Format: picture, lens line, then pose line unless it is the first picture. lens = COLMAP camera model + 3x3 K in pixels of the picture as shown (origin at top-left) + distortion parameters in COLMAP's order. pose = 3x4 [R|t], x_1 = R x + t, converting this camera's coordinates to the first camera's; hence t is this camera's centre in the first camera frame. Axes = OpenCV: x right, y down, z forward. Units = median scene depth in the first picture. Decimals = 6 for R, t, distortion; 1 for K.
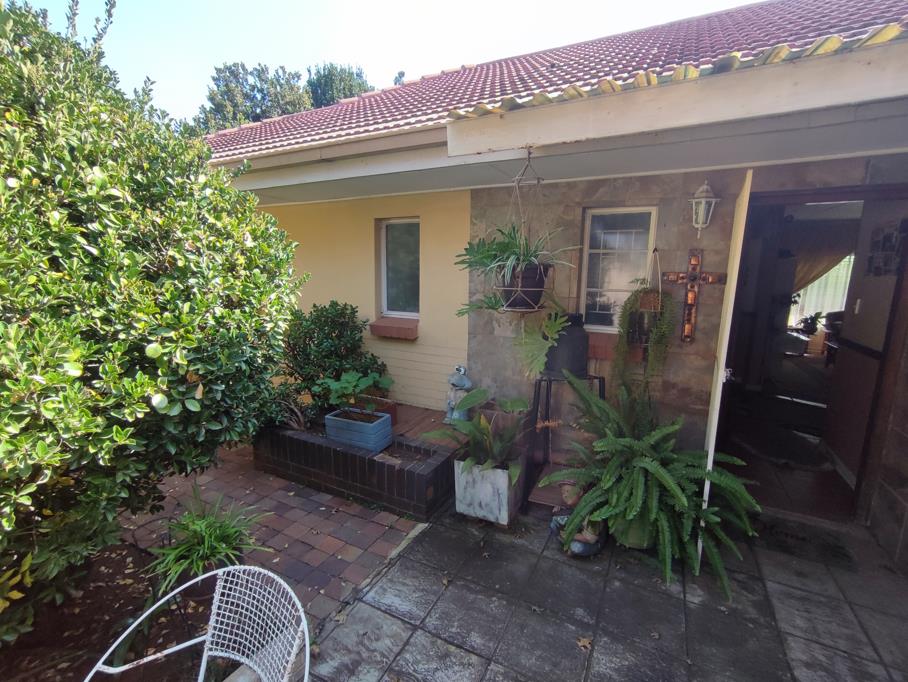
lens RADIAL K [[409.9, 0, 451.7], [0, 409.9, 341.3], [0, 0, 1]] dist [-0.008691, 0.000894]
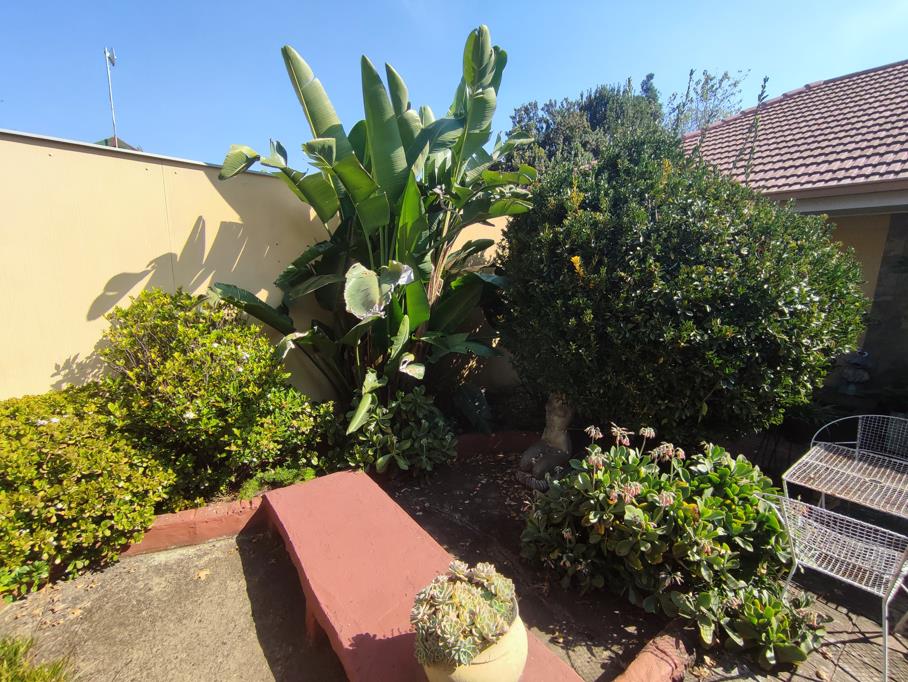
lens RADIAL K [[409.8, 0, 455.3], [0, 409.8, 339.5], [0, 0, 1]] dist [0.000947, 0.000004]
pose [[0.906761, 0.070849, -0.415649, -0.172093], [-0.072374, 0.997304, 0.012106, 0.029239], [0.415386, 0.019105, 0.909444, -0.201167]]
